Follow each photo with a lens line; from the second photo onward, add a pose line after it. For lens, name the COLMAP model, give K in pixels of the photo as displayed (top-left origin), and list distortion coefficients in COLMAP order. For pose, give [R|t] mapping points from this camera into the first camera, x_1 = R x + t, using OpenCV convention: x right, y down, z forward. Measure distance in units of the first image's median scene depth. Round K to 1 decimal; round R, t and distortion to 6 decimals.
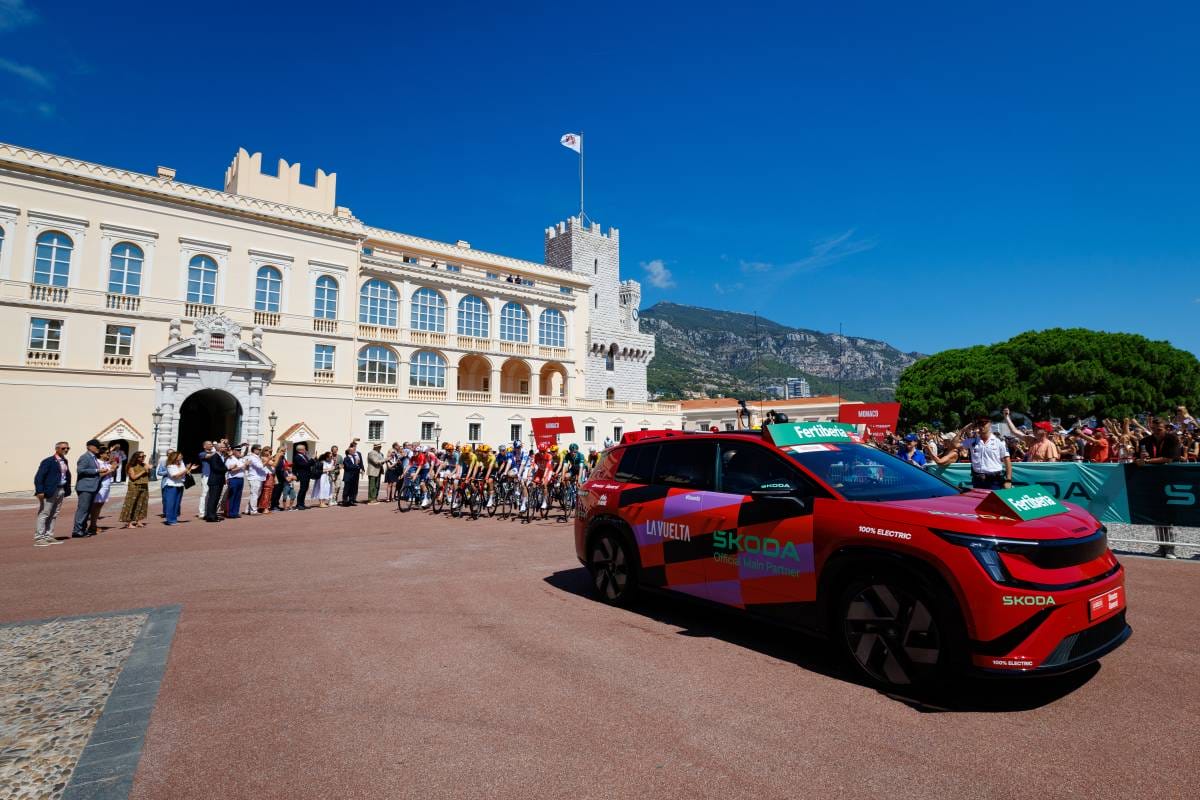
lens RADIAL K [[639.6, 0, 648.3], [0, 639.6, 375.9], [0, 0, 1]] dist [0.003115, 0.001550]
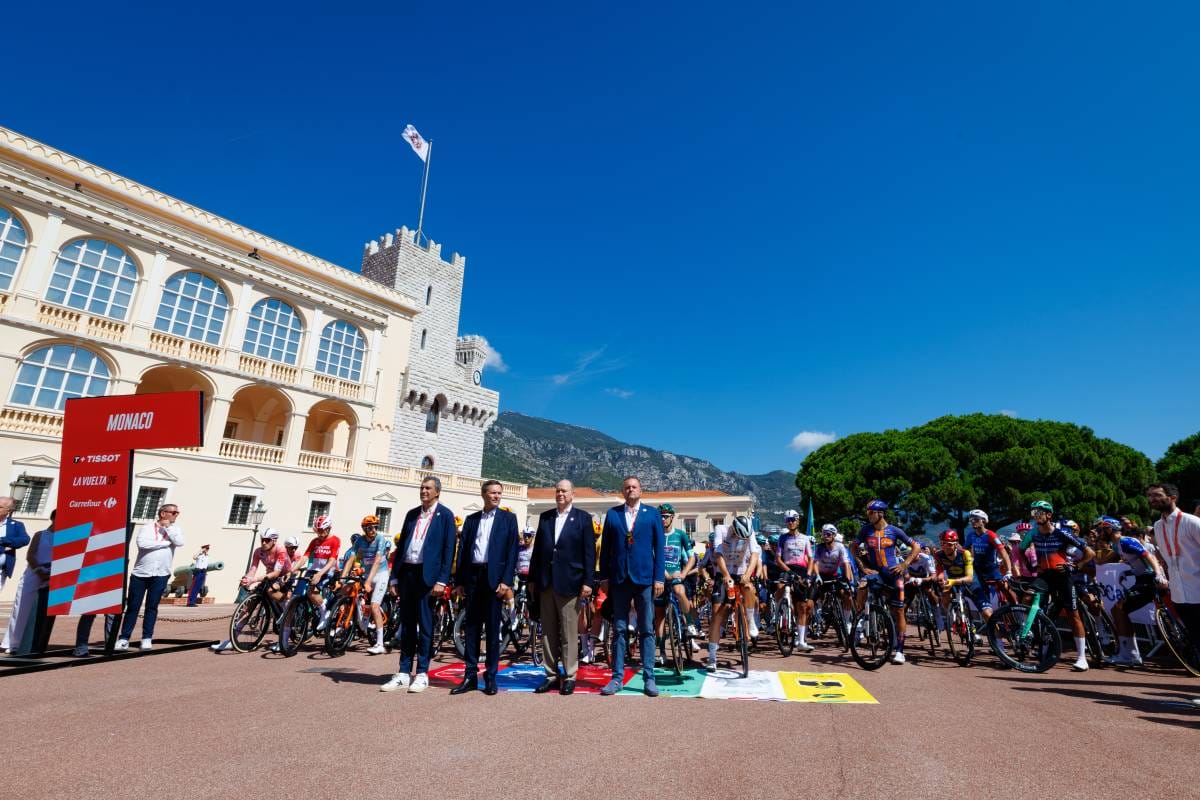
lens RADIAL K [[603.1, 0, 630.0], [0, 603.1, 358.9], [0, 0, 1]] dist [-0.003878, 0.004582]
pose [[0.972982, 0.091991, 0.211763, 0.007131], [-0.046571, 0.976541, -0.210237, 0.053359], [-0.226135, 0.194695, 0.954441, 0.369131]]
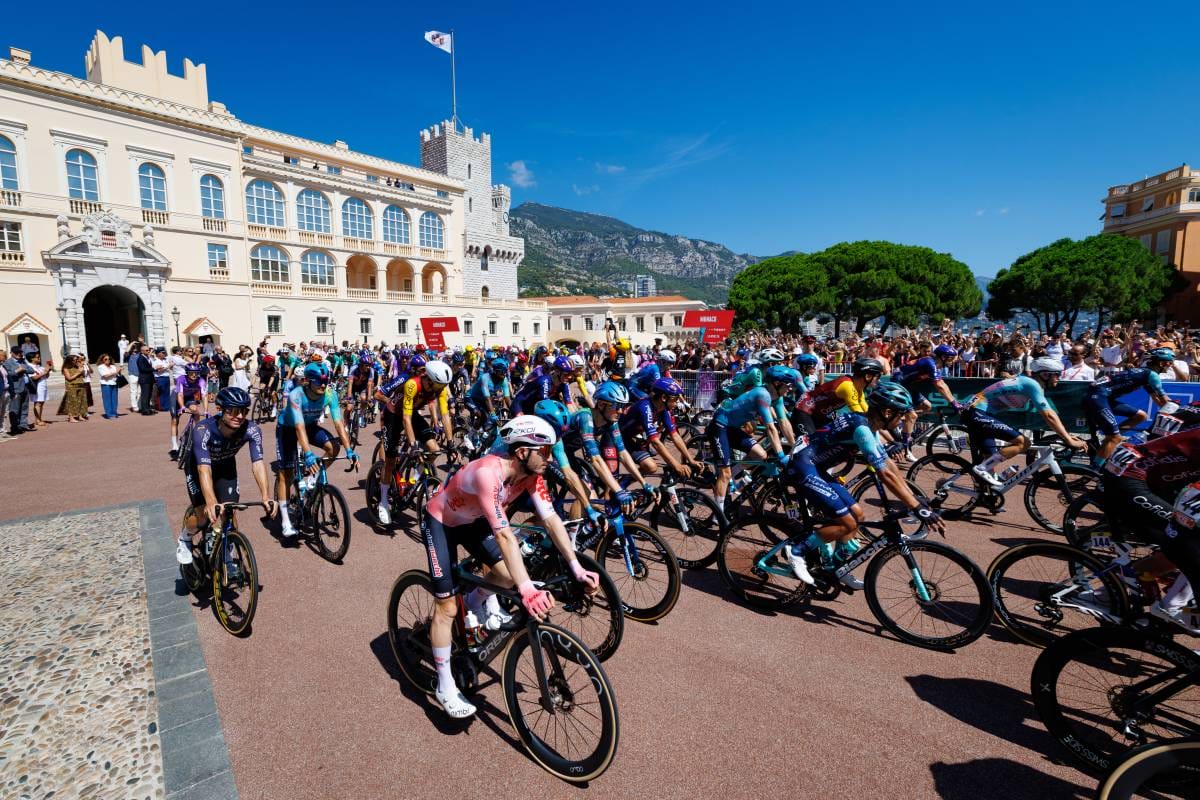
lens RADIAL K [[552.6, 0, 568.5], [0, 552.6, 396.8], [0, 0, 1]] dist [0.002673, 0.003089]
pose [[0.995492, -0.004571, 0.094738, -0.007419], [-0.016465, 0.975345, 0.220071, -0.010085], [-0.093408, -0.220638, 0.970873, -0.007032]]
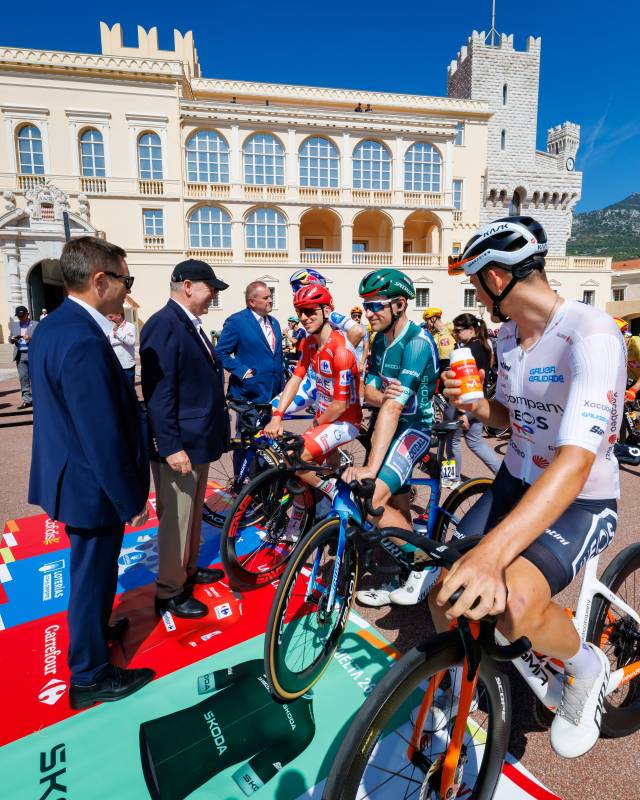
lens RADIAL K [[426.8, 0, 326.4], [0, 426.8, 376.1], [0, 0, 1]] dist [-0.010048, 0.004443]
pose [[0.833653, 0.073106, -0.547429, 0.068554], [0.062946, 0.972165, 0.225685, 0.056687], [0.548690, -0.222602, 0.805846, 0.464785]]
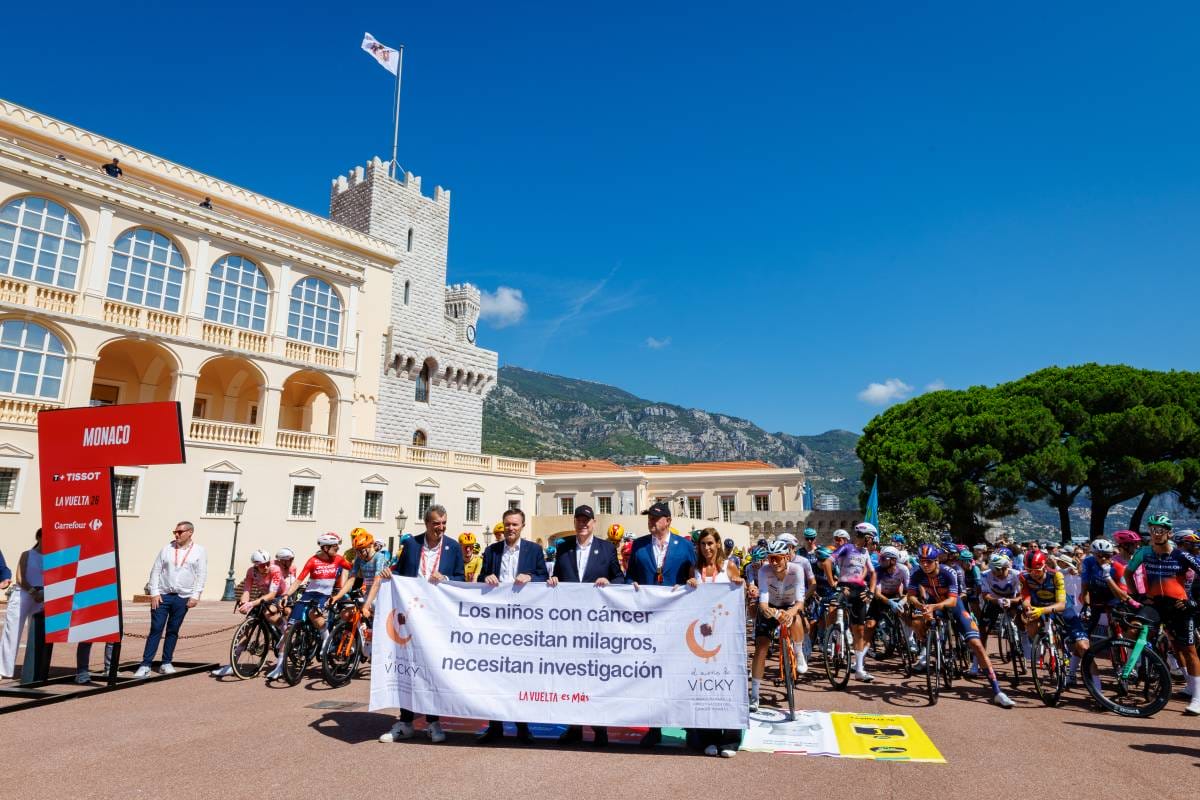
lens RADIAL K [[727.7, 0, 597.3], [0, 727.7, 372.3], [0, 0, 1]] dist [0.000171, 0.001195]
pose [[0.988316, 0.047631, 0.144788, 0.004801], [-0.031852, 0.993486, -0.109411, 0.042667], [-0.149056, 0.103521, 0.983395, 0.362655]]
